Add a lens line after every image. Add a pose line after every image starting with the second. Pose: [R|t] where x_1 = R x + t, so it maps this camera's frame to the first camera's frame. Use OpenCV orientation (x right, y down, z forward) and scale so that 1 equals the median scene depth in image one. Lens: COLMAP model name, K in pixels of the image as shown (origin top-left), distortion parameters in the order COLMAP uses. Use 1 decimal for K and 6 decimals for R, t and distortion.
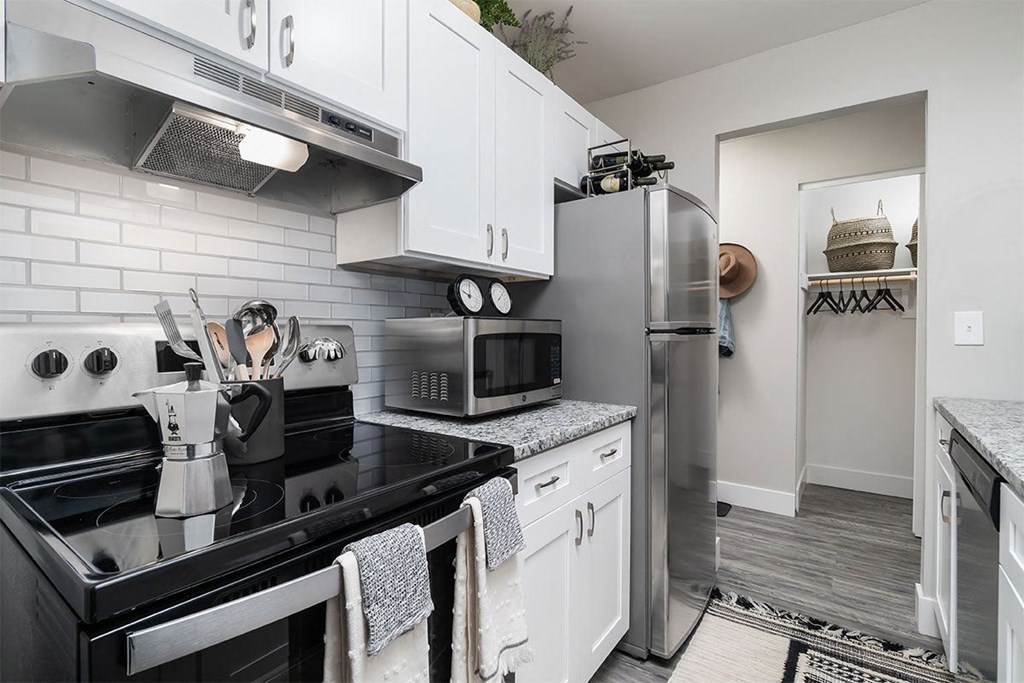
lens RADIAL K [[494.9, 0, 510.7], [0, 494.9, 335.4], [0, 0, 1]] dist [-0.006555, -0.000464]
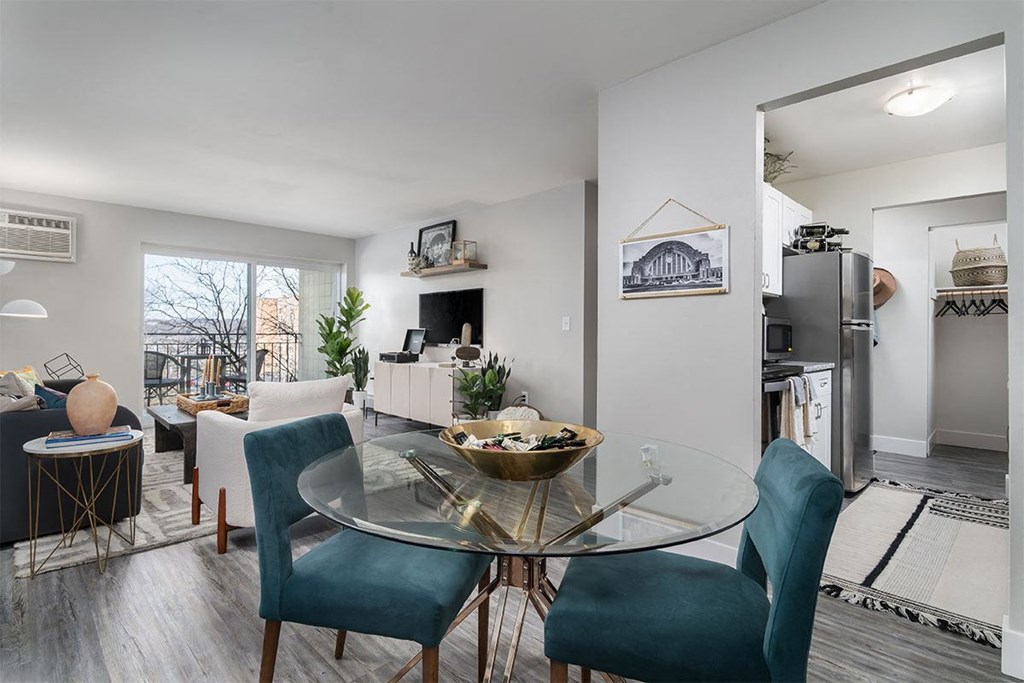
lens RADIAL K [[517.0, 0, 510.9], [0, 517.0, 333.9], [0, 0, 1]] dist [0.004166, -0.000041]
pose [[0.987915, 0.006087, -0.154879, -0.378585], [-0.008290, 0.999873, -0.013580, 0.037362], [0.154777, 0.014700, 0.987840, -0.666258]]
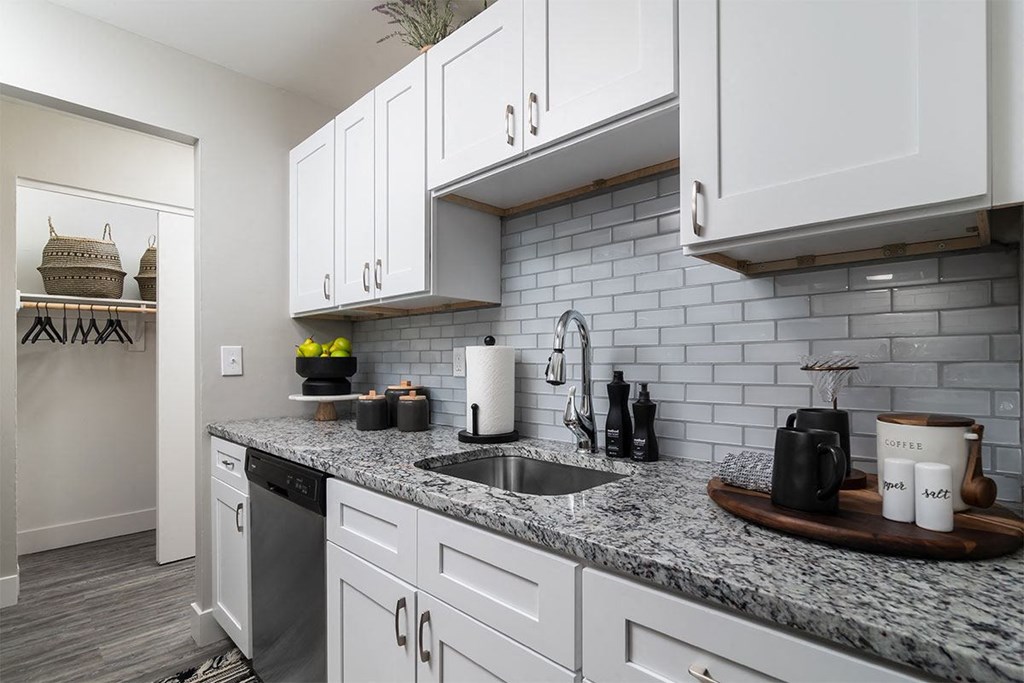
lens RADIAL K [[494.9, 0, 522.6], [0, 494.9, 361.9], [0, 0, 1]] dist [-0.006555, -0.000464]
pose [[0.125796, -0.002953, 0.992052, -0.084502], [0.014650, 0.999892, 0.001119, -0.002062], [-0.991948, 0.014393, 0.125826, 0.104248]]
